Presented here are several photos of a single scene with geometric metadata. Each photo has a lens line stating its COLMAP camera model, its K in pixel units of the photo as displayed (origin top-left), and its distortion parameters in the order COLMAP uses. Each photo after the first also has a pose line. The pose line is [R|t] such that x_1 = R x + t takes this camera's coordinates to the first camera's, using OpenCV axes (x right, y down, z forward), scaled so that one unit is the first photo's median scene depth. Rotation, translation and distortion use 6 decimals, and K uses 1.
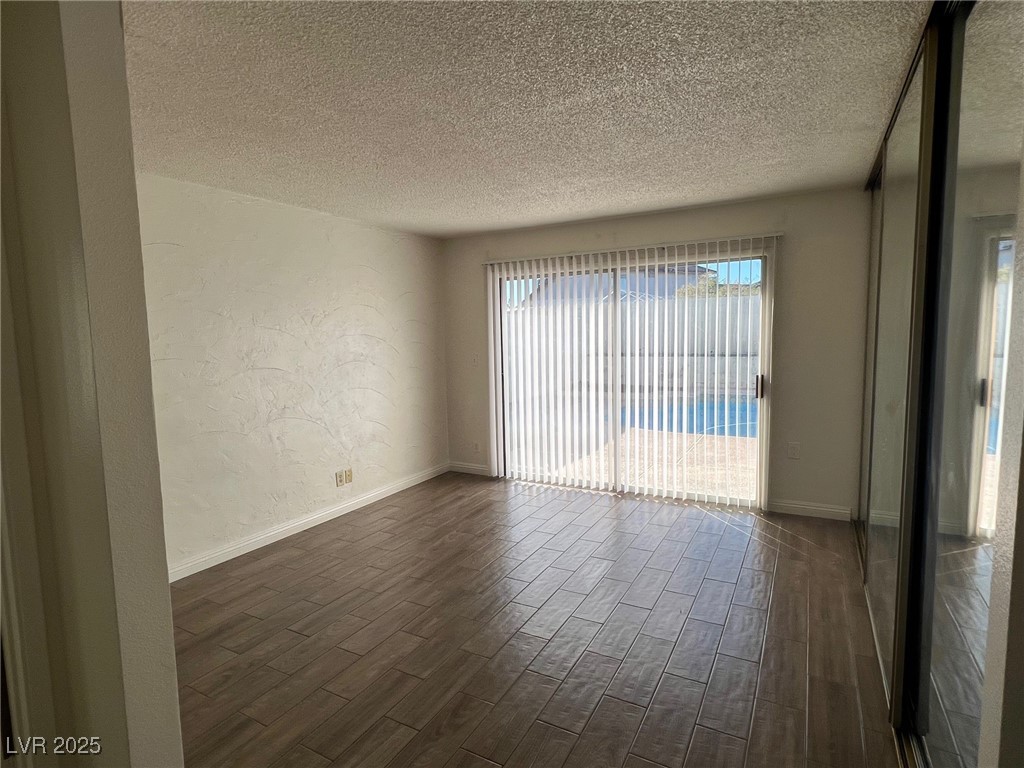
lens RADIAL K [[540.5, 0, 511.1], [0, 540.5, 385.4], [0, 0, 1]] dist [-0.001542, -0.001328]
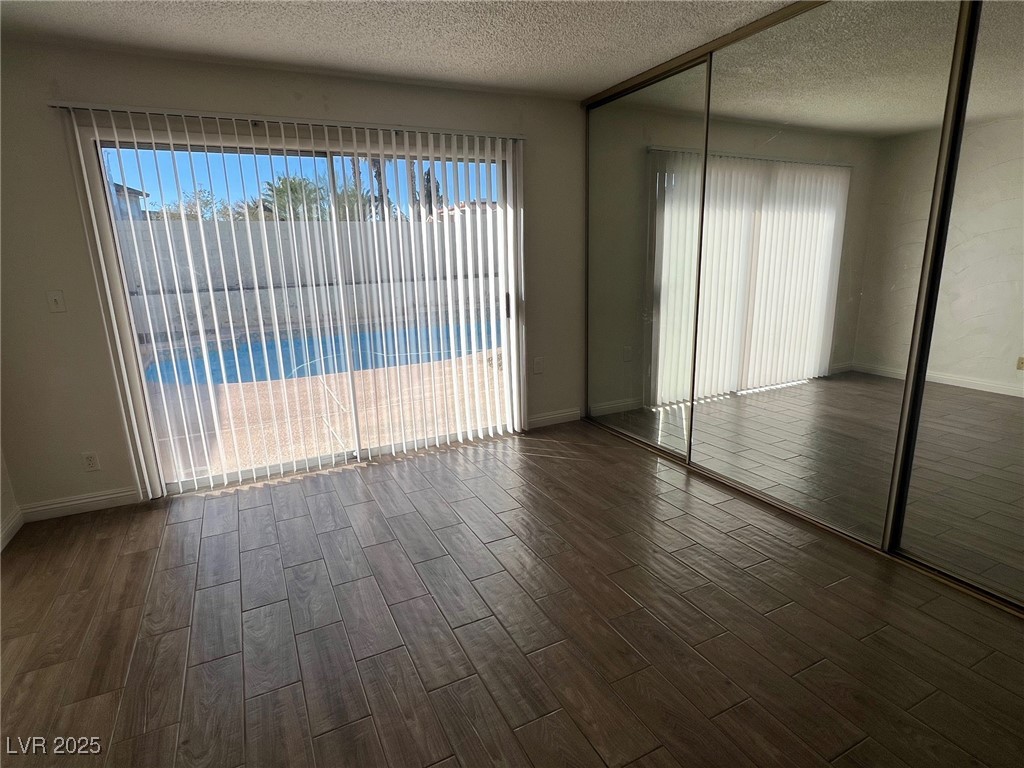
lens RADIAL K [[540.5, 0, 510.0], [0, 540.5, 387.0], [0, 0, 1]] dist [-0.001542, -0.001328]
pose [[0.560126, -0.188129, 0.806763, -0.341292], [0.094597, 0.982027, 0.163321, -0.011596], [-0.822988, -0.015163, 0.567856, 0.473800]]
